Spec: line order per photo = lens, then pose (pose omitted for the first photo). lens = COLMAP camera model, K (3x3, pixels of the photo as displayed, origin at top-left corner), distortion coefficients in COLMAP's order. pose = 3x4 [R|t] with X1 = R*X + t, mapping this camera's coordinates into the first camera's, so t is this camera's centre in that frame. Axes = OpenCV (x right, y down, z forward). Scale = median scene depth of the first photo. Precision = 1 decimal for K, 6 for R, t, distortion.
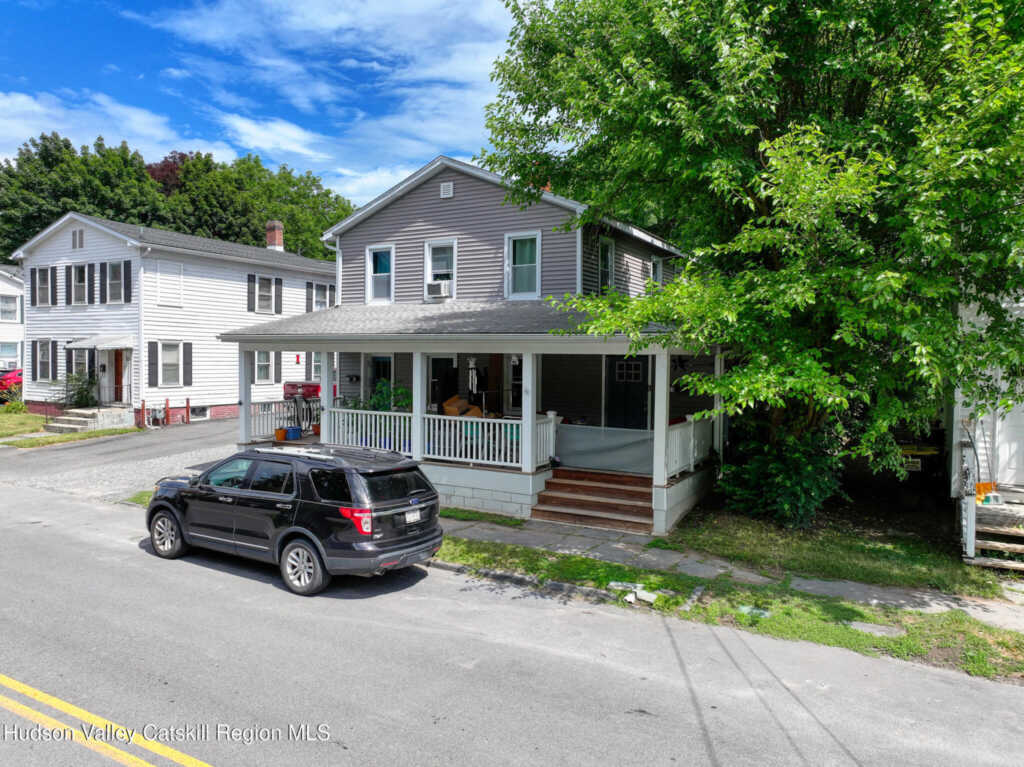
lens RADIAL K [[713.2, 0, 510.8], [0, 713.2, 381.8], [0, 0, 1]] dist [0.003000, 0.000531]
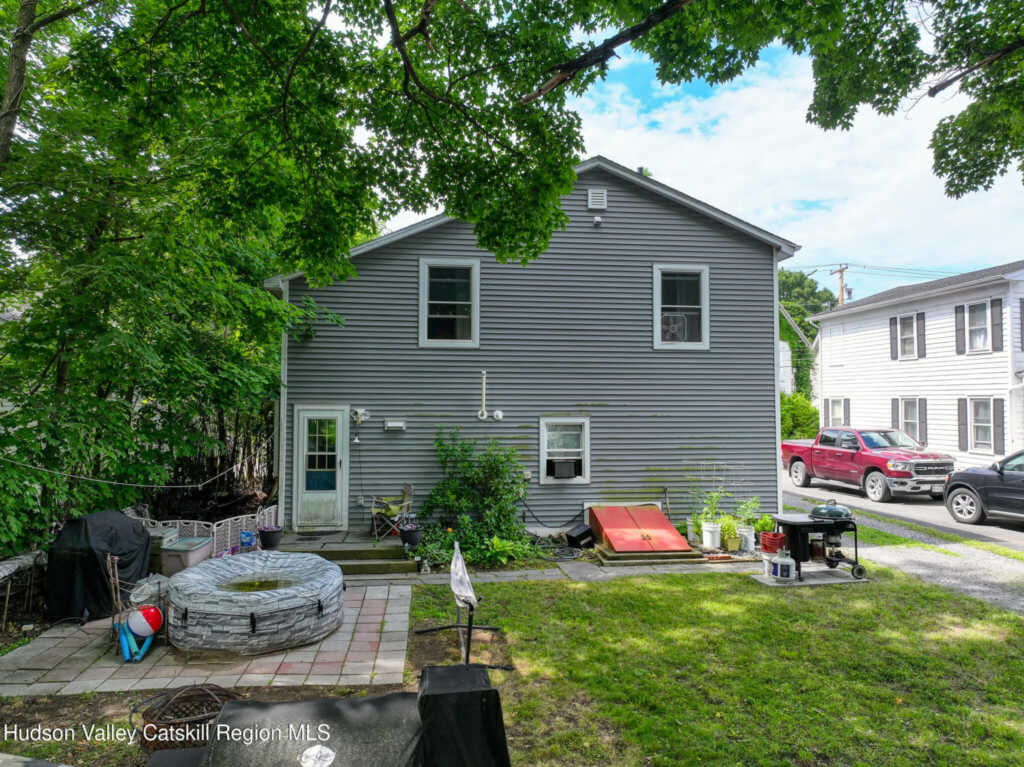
lens RADIAL K [[713.2, 0, 511.5], [0, 713.2, 383.3], [0, 0, 1]] dist [0.003000, 0.000531]
pose [[-0.810741, -0.027890, -0.584741, 0.508018], [-0.033249, 0.999446, -0.001571, -0.053791], [0.584461, 0.018169, -0.811219, 1.424234]]
